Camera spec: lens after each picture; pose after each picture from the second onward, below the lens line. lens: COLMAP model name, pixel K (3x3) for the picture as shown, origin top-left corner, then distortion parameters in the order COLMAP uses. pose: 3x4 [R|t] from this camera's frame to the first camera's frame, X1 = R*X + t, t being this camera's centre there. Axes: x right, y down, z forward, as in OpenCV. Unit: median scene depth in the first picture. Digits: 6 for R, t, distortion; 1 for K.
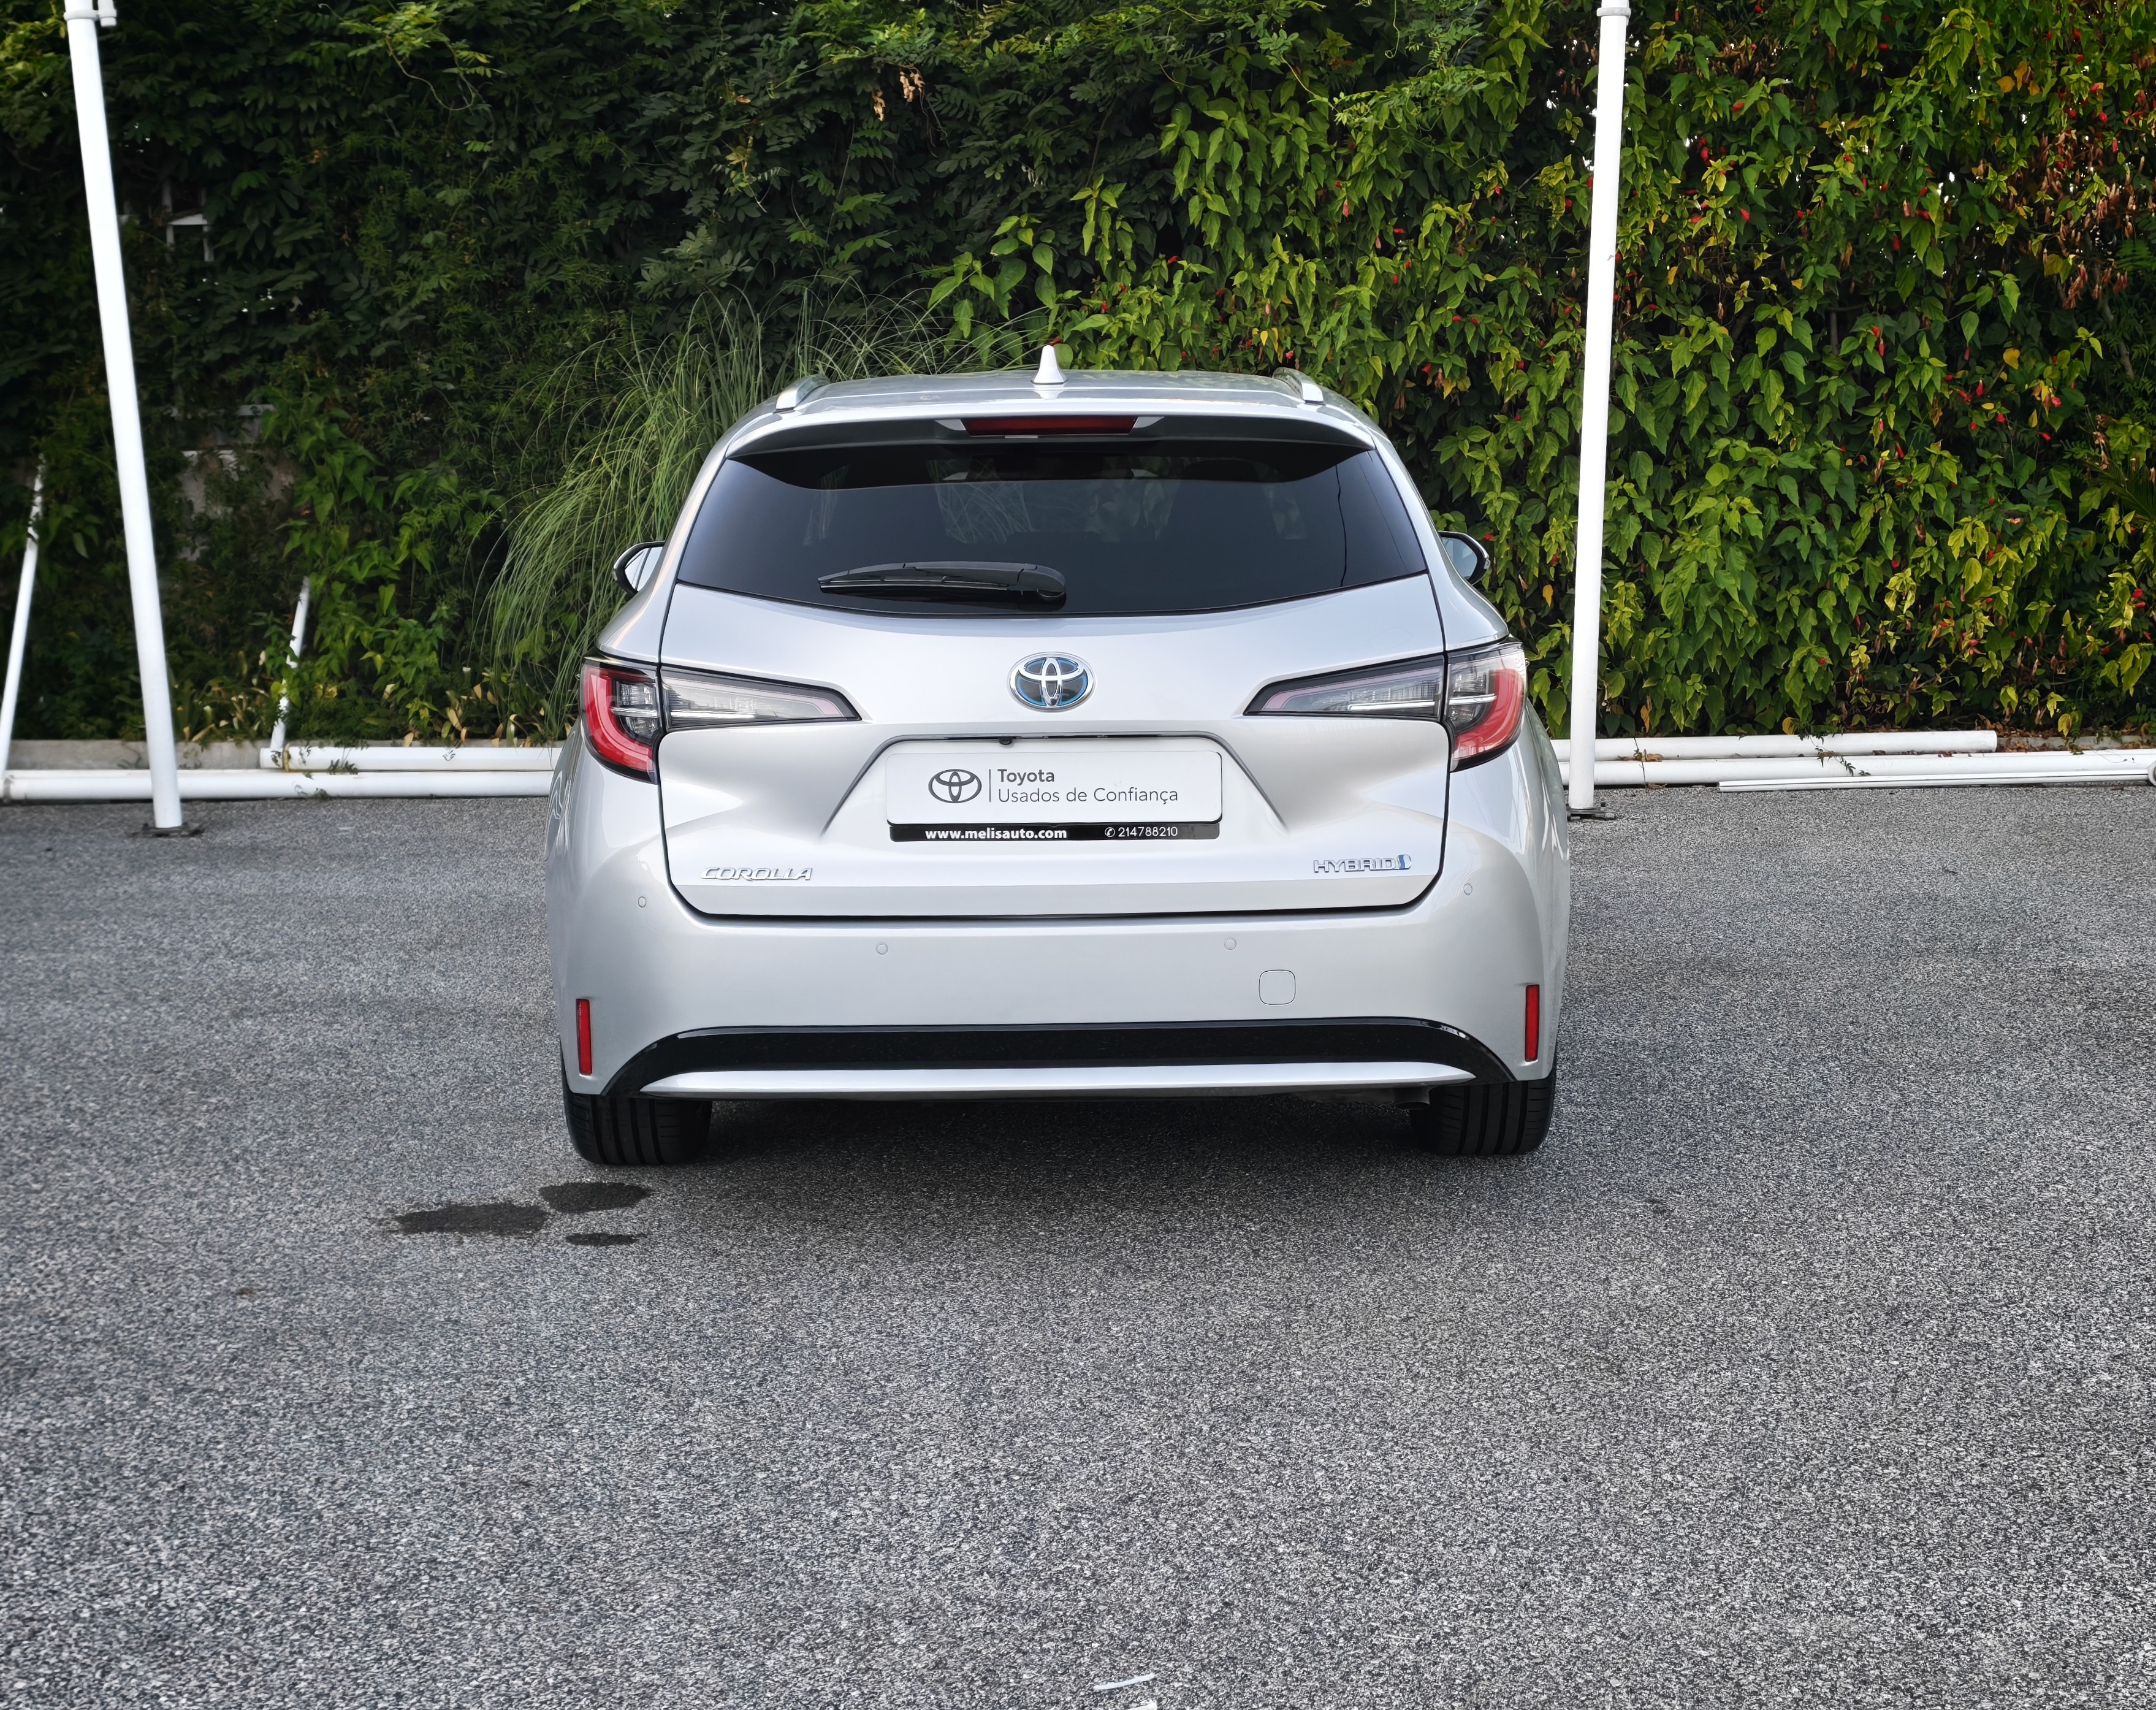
lens RADIAL K [[3392.1, 0, 1078.0], [0, 3392.1, 855.0], [0, 0, 1]] dist [0.285481, -1.066480]
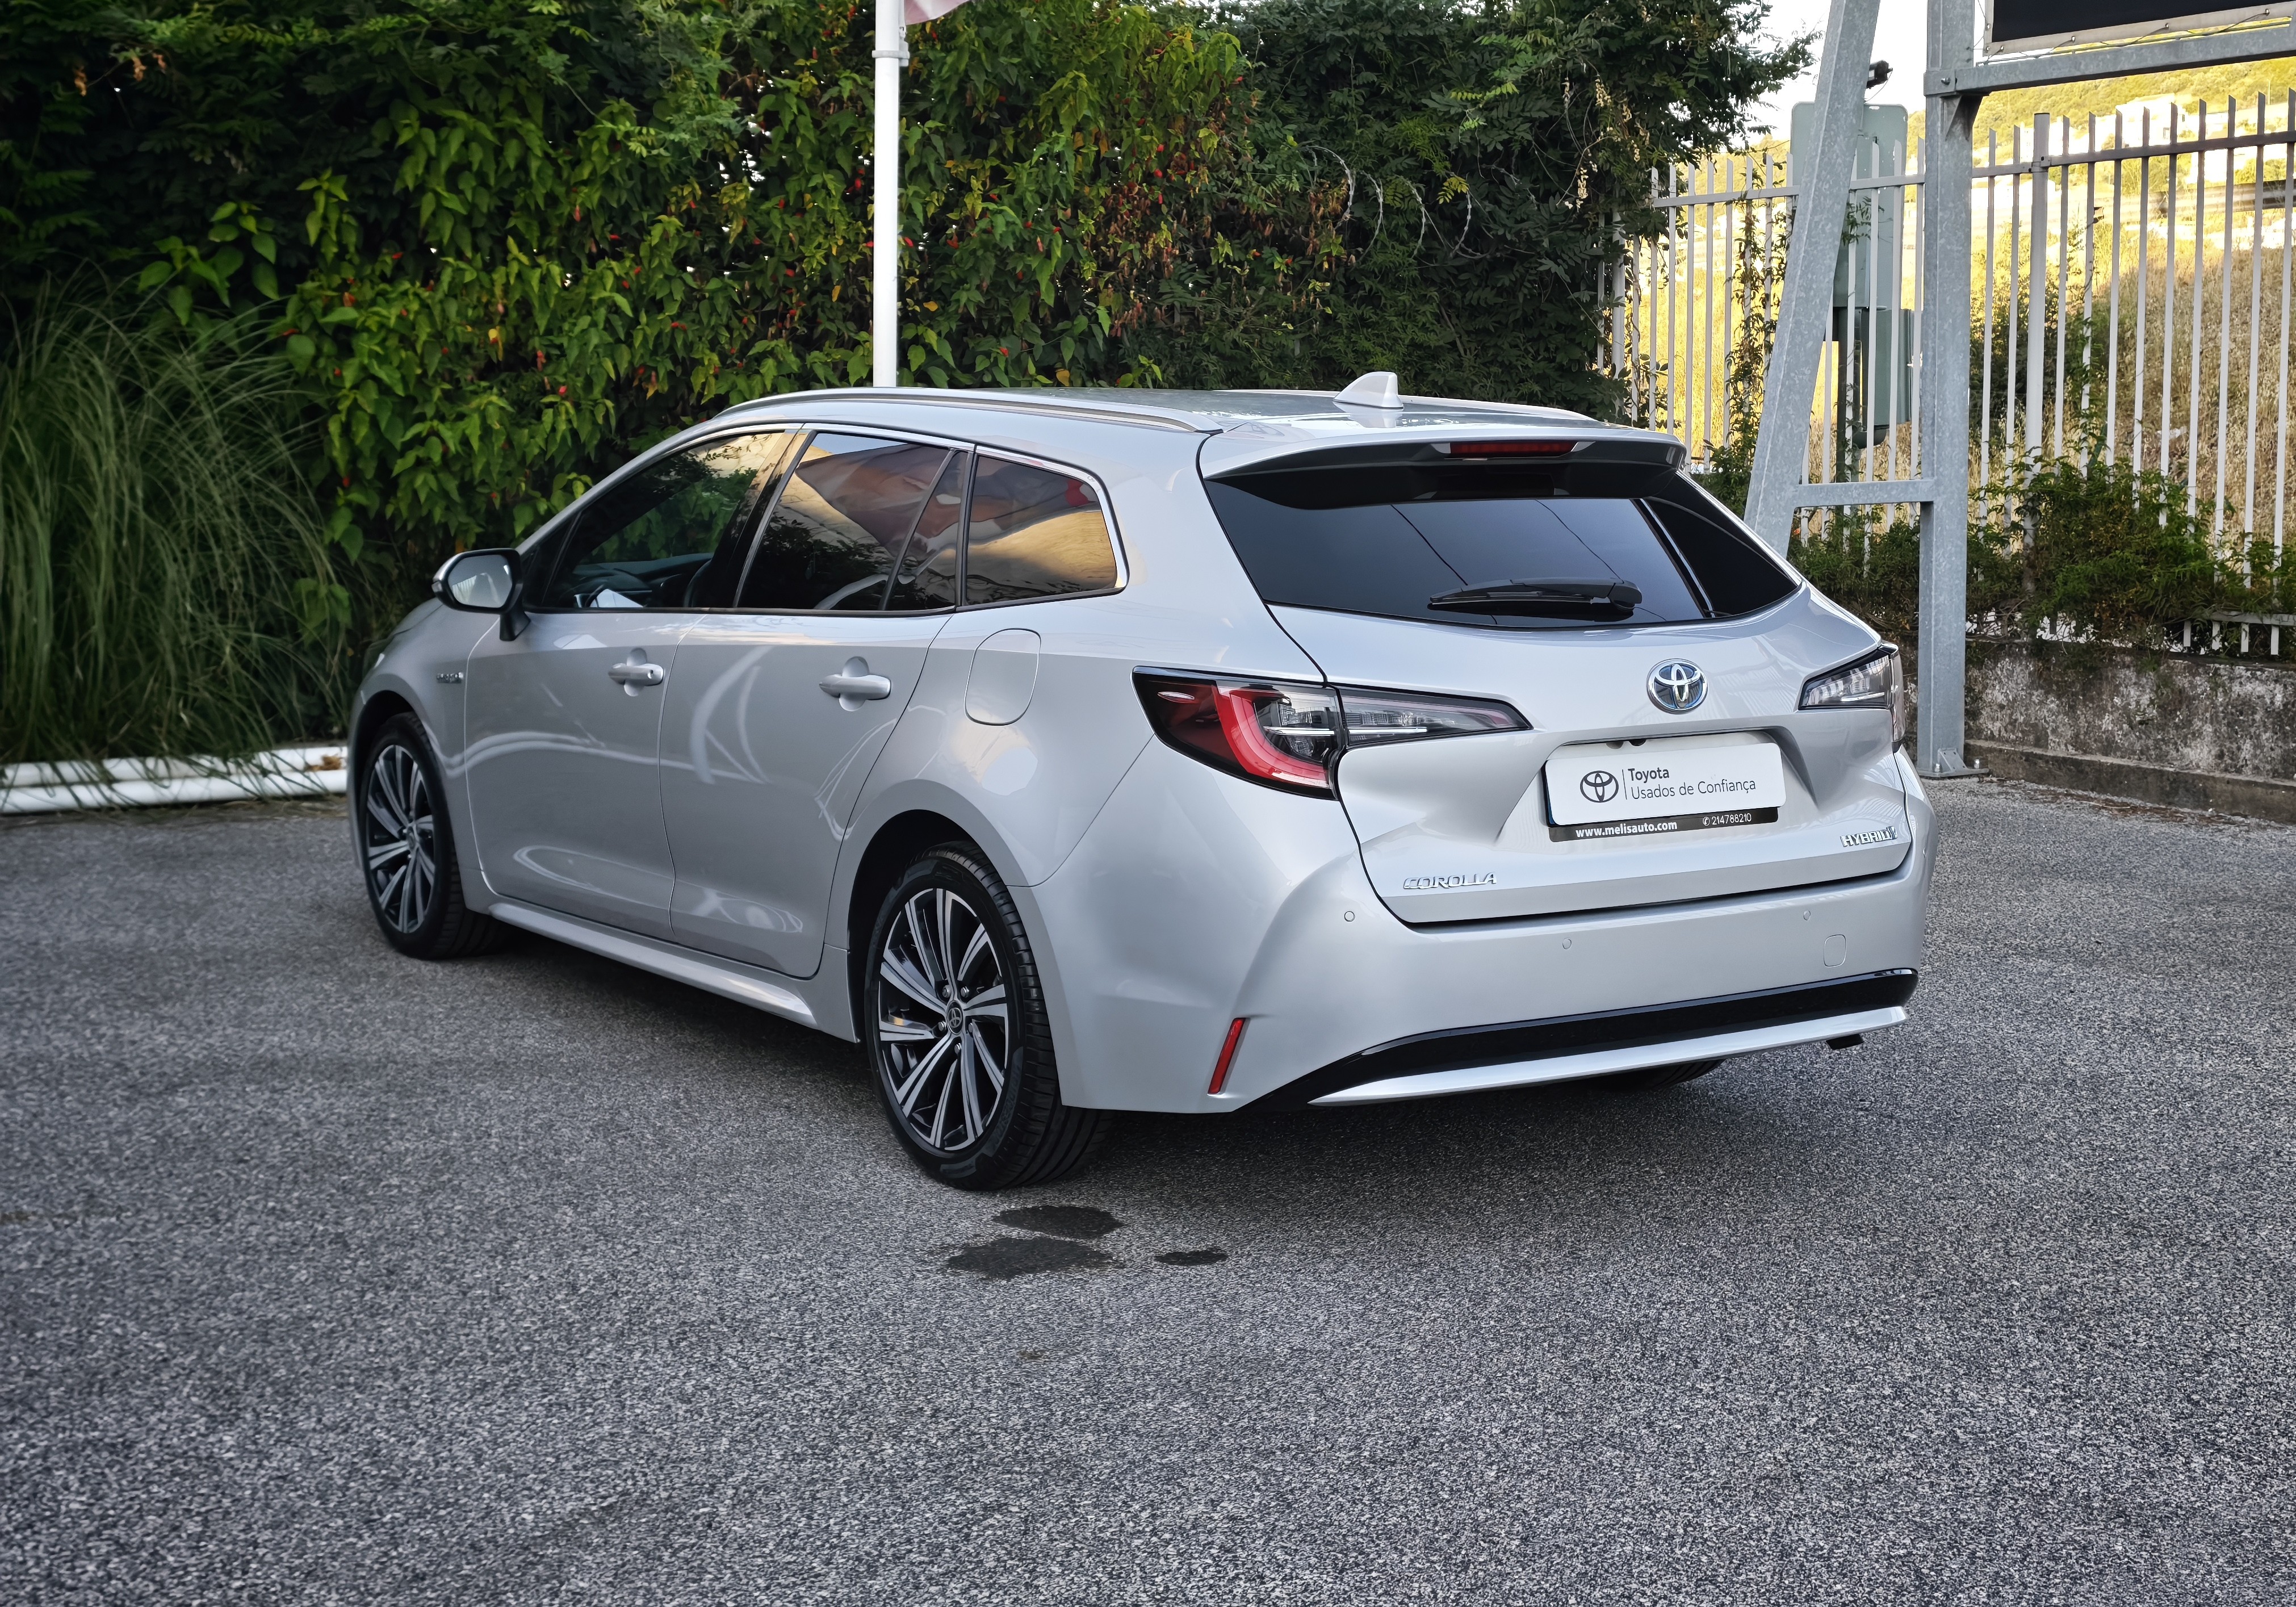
lens RADIAL K [[3138.4, 0, 1184.8], [0, 3138.4, 814.9], [0, 0, 1]] dist [0.190998, -0.692609]
pose [[0.831331, -0.057140, 0.552833, -0.311347], [0.055915, 0.998253, 0.019096, -0.016921], [-0.552958, 0.015037, 0.833074, 0.110795]]
